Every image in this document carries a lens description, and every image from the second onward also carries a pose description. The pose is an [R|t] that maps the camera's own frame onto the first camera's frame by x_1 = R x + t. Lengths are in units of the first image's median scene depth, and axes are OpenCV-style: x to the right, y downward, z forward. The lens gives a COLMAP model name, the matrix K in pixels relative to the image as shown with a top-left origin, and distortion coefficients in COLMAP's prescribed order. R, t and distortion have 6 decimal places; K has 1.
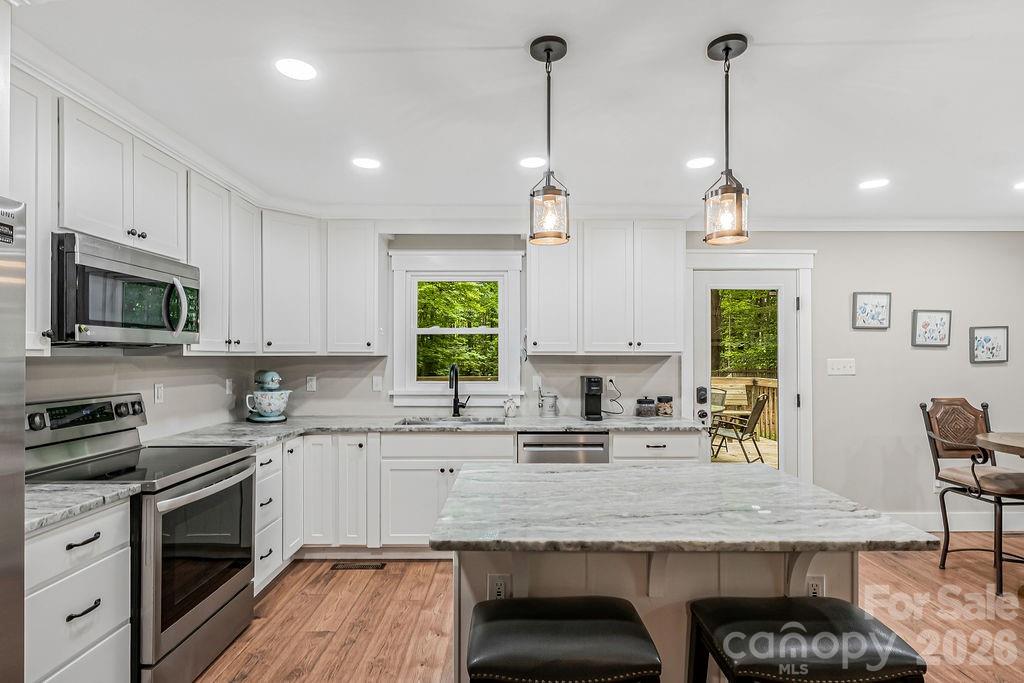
lens RADIAL K [[517.2, 0, 511.7], [0, 517.2, 340.0], [0, 0, 1]] dist [-0.009255, 0.000462]
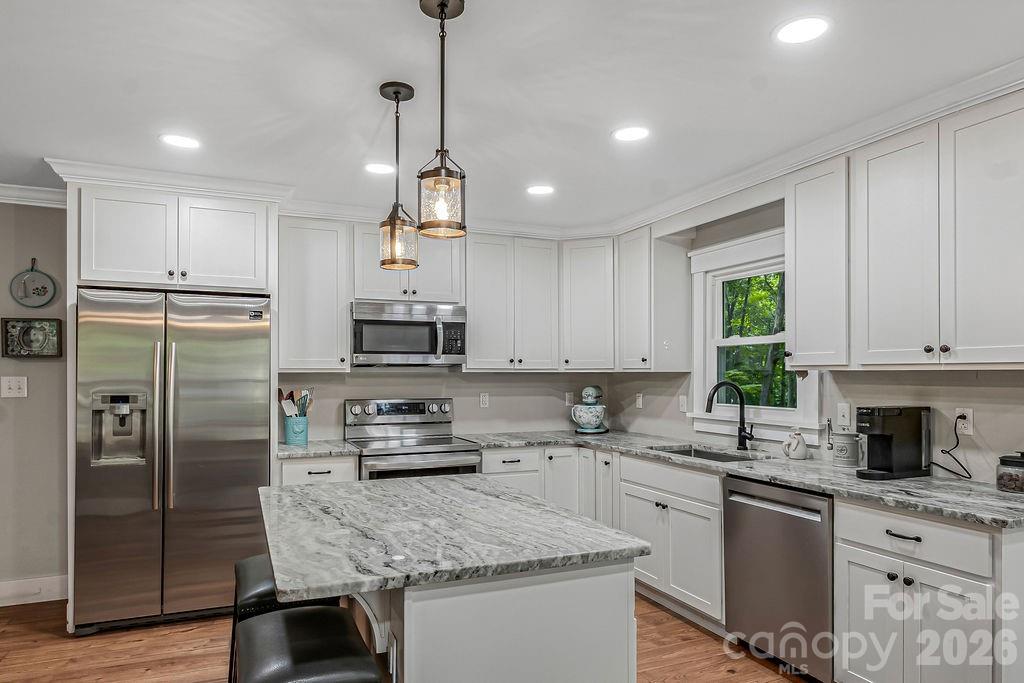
lens RADIAL K [[623.1, 0, 503.9], [0, 623.1, 364.8], [0, 0, 1]] dist [-0.028152, 0.001243]
pose [[0.406441, -0.009448, -0.913628, 0.653662], [0.028190, 0.999600, 0.002203, 0.007413], [0.913242, -0.026650, 0.406545, 0.312413]]
